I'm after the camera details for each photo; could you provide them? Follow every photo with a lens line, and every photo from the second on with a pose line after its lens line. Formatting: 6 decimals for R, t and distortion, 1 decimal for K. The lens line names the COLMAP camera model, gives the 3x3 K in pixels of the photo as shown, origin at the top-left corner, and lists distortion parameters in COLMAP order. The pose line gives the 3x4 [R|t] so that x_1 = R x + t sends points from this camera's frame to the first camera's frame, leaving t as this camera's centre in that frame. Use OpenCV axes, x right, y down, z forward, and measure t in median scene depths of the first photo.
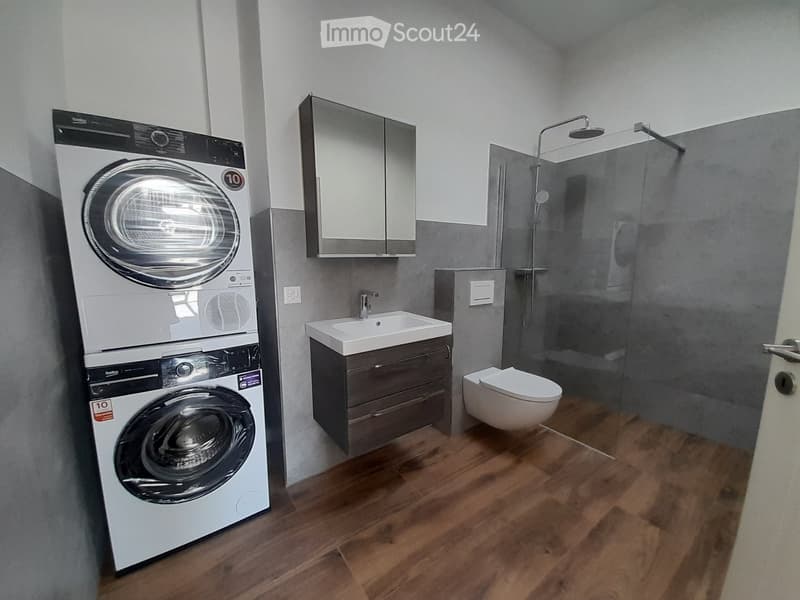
lens RADIAL K [[317.3, 0, 400.0], [0, 317.3, 300.0], [0, 0, 1]] dist [0.000509, -0.000053]
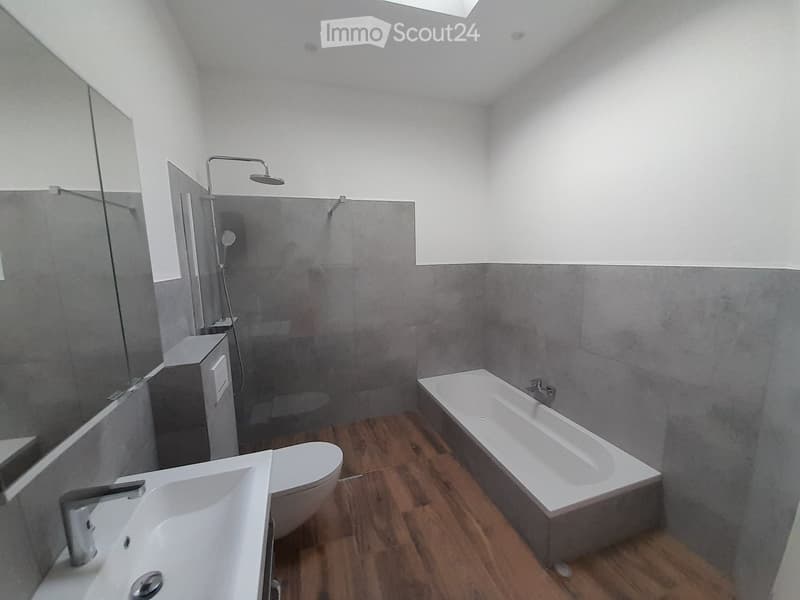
lens RADIAL K [[317.3, 0, 400.0], [0, 317.3, 300.0], [0, 0, 1]] dist [0.000509, -0.000053]
pose [[0.311417, -0.131987, 0.941062, -0.300523], [0.166756, 0.982531, 0.082620, -0.214013], [-0.935527, 0.131198, 0.327987, 0.435060]]
